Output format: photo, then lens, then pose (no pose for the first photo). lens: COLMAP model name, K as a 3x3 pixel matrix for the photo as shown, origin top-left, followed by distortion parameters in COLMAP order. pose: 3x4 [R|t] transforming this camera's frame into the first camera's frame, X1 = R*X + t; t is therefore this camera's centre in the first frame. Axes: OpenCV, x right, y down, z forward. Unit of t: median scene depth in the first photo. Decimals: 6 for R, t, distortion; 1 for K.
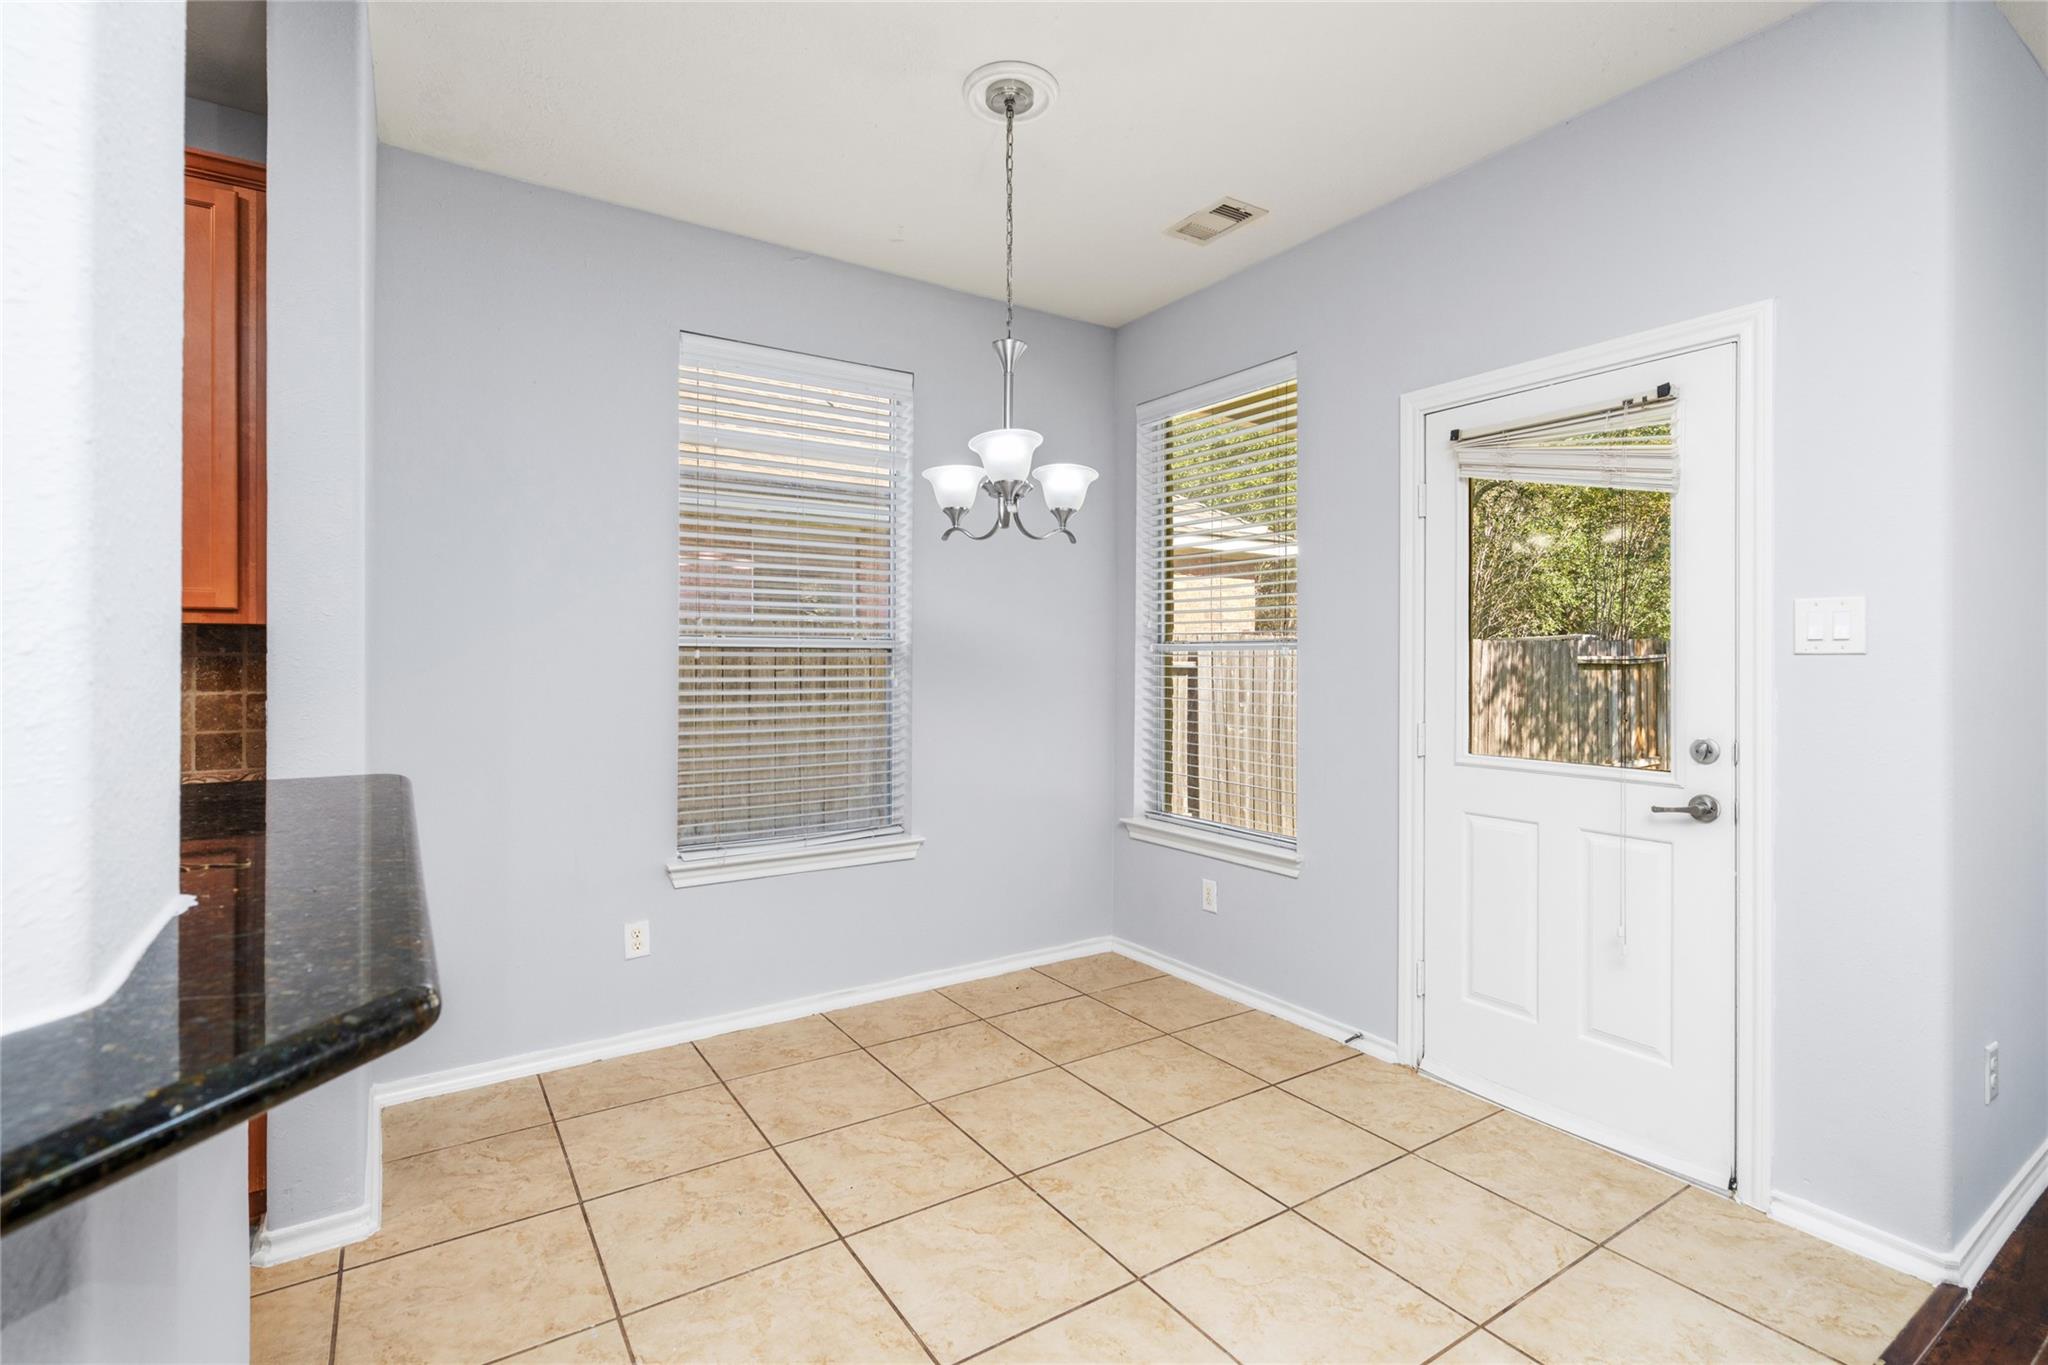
lens RADIAL K [[951.9, 0, 1018.4], [0, 951.9, 653.8], [0, 0, 1]] dist [0.026207, 0.000153]
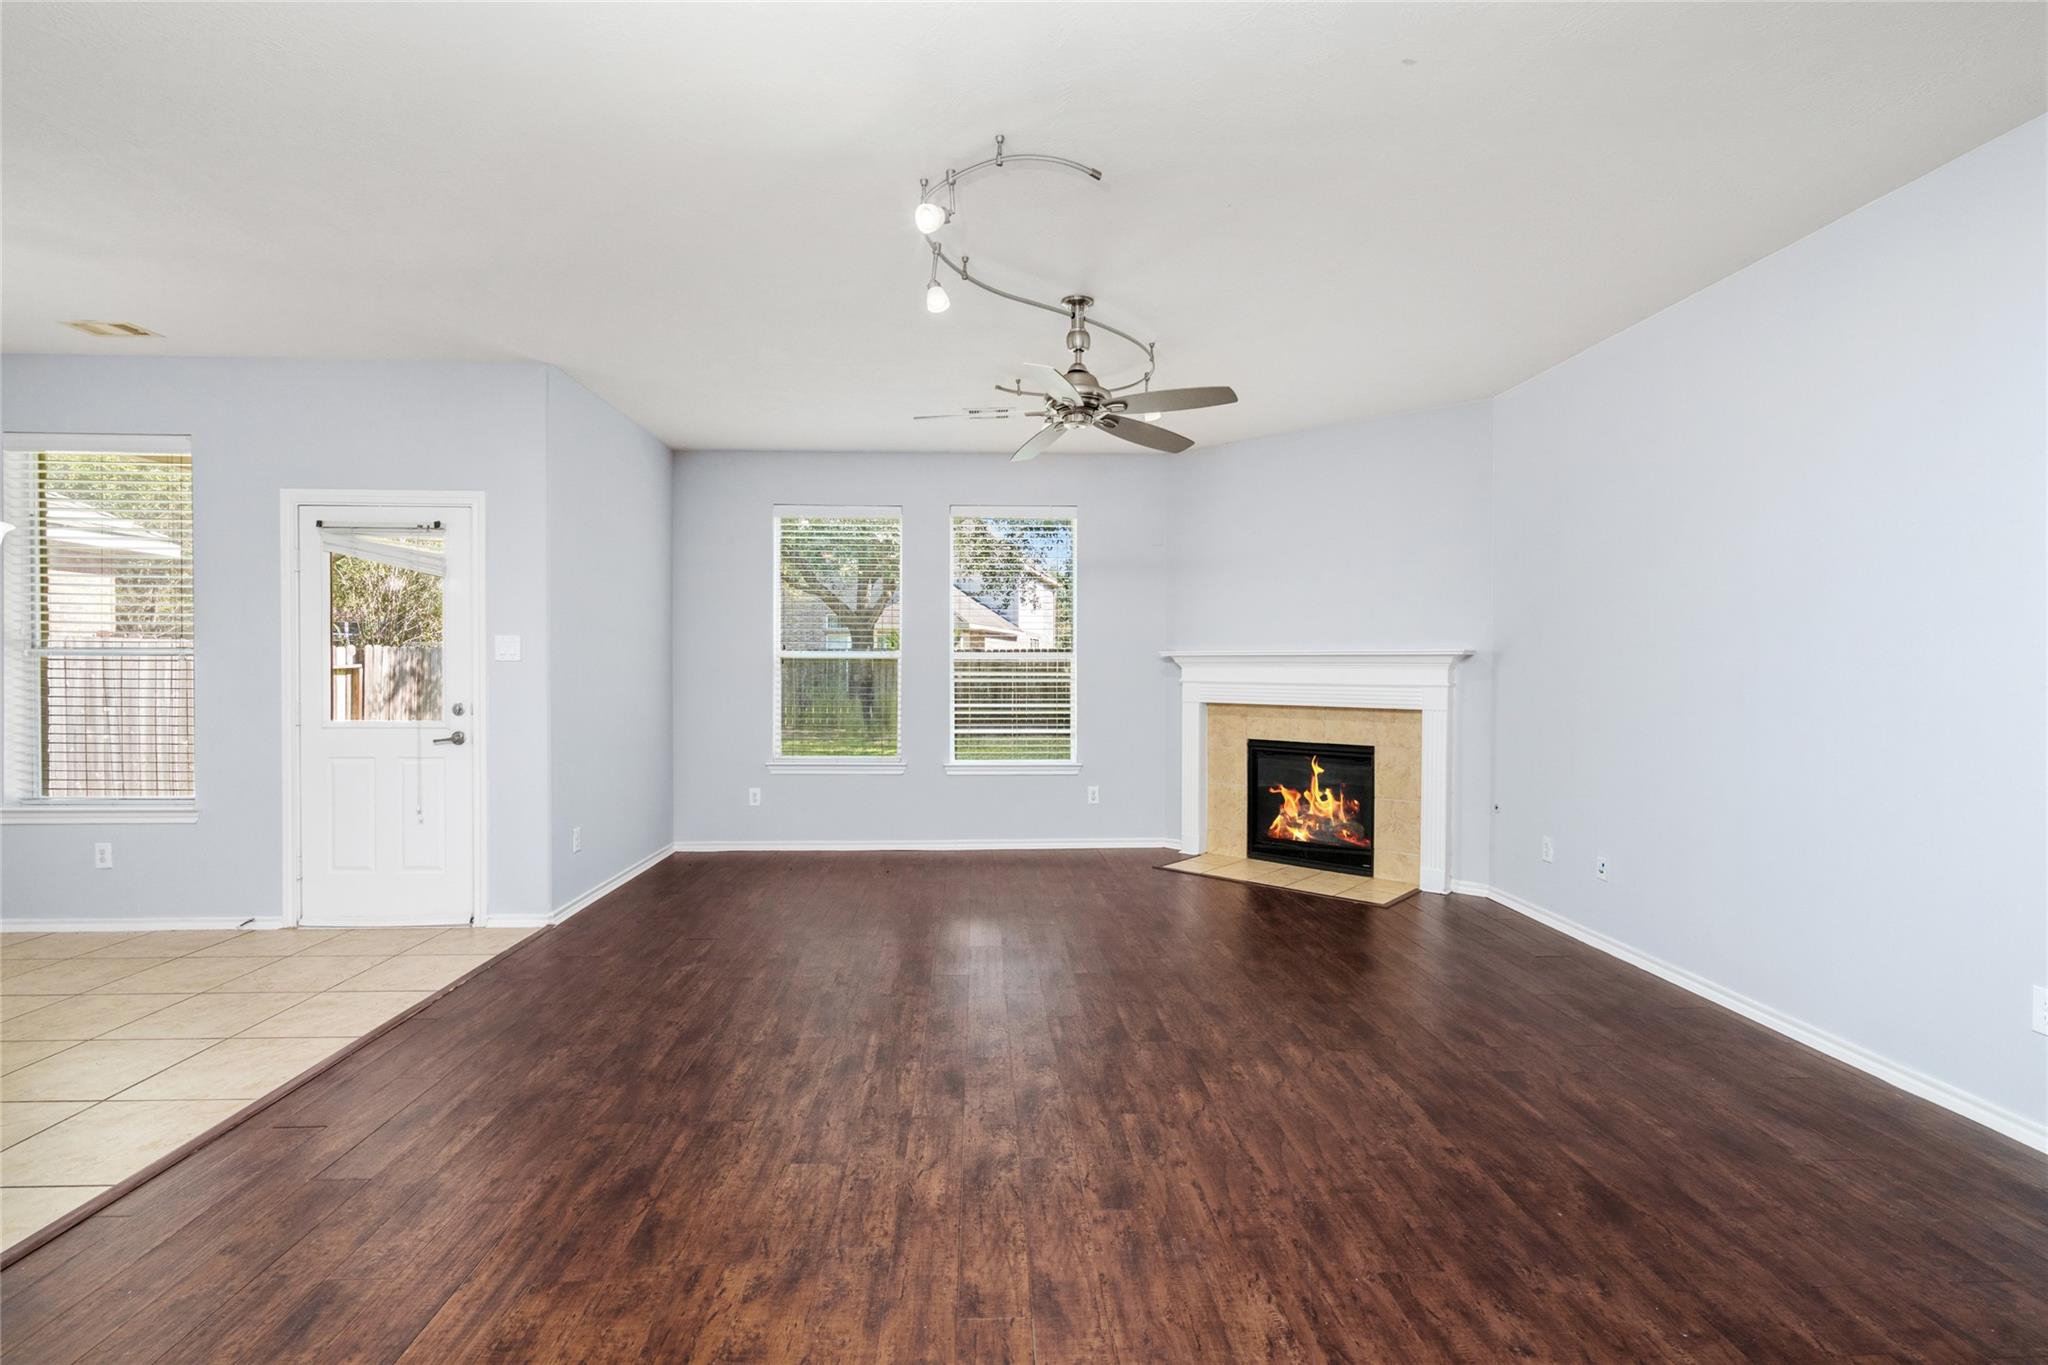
lens RADIAL K [[934.8, 0, 1020.1], [0, 934.8, 680.6], [0, 0, 1]] dist [0.001312, 0.000112]
pose [[0.516208, -0.016787, 0.856299, -0.197431], [-0.004490, 0.999741, 0.022306, -0.004057], [-0.856451, -0.015359, 0.515999, -0.567163]]
